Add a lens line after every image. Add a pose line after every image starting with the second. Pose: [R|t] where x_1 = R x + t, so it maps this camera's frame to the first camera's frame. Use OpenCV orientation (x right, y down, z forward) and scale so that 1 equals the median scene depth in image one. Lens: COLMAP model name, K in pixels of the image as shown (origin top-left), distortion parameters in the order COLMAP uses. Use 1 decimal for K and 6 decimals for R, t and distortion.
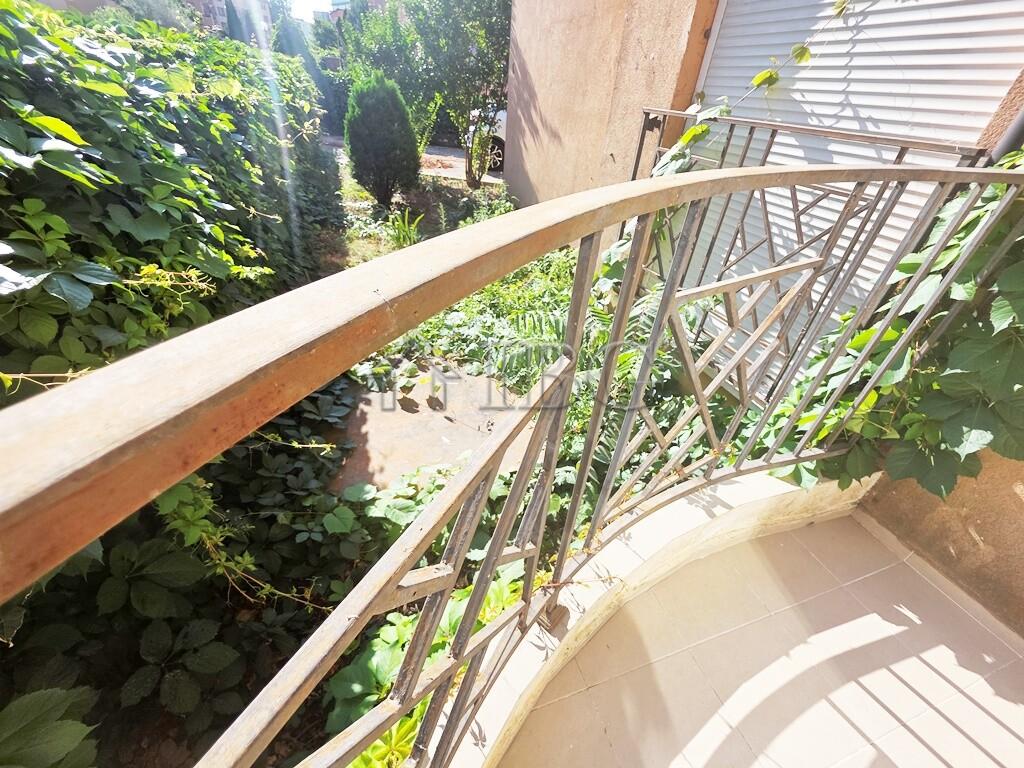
lens RADIAL K [[408.2, 0, 512.0], [0, 408.2, 383.3], [0, 0, 1]] dist [0.000949, 0.000469]
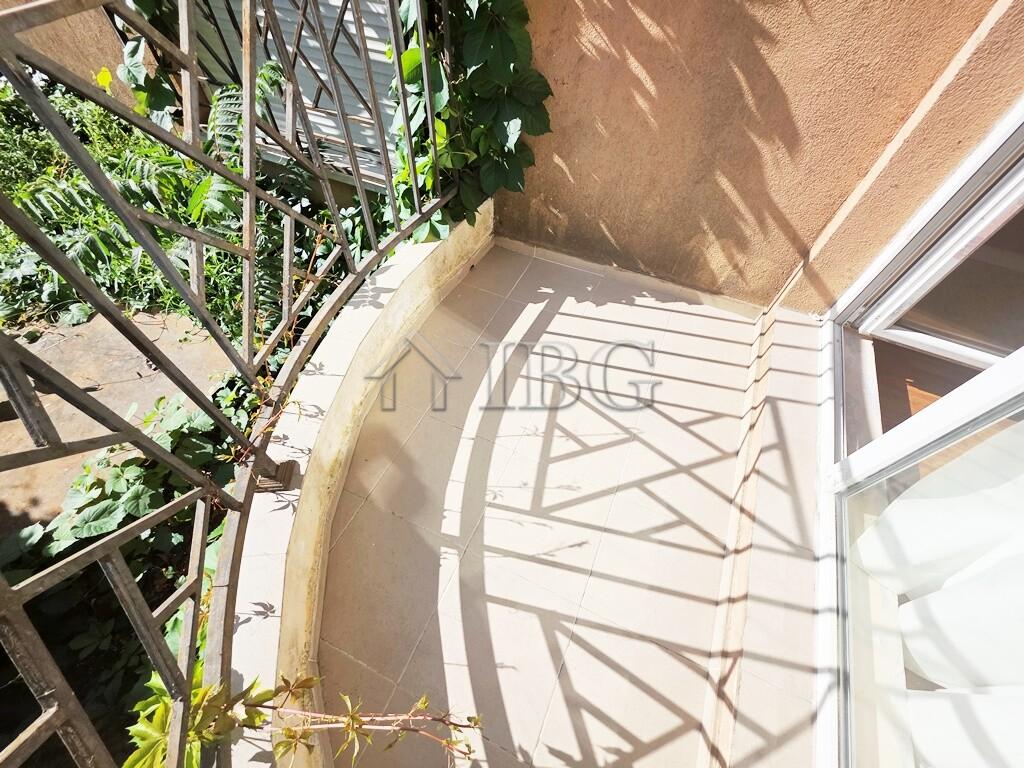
lens RADIAL K [[408.2, 0, 507.5], [0, 408.2, 382.7], [0, 0, 1]] dist [0.000949, 0.000469]
pose [[0.697008, -0.603380, 0.387444, 0.172129], [0.435772, 0.785526, 0.439377, 0.150730], [-0.569458, -0.137412, 0.810454, -0.045388]]
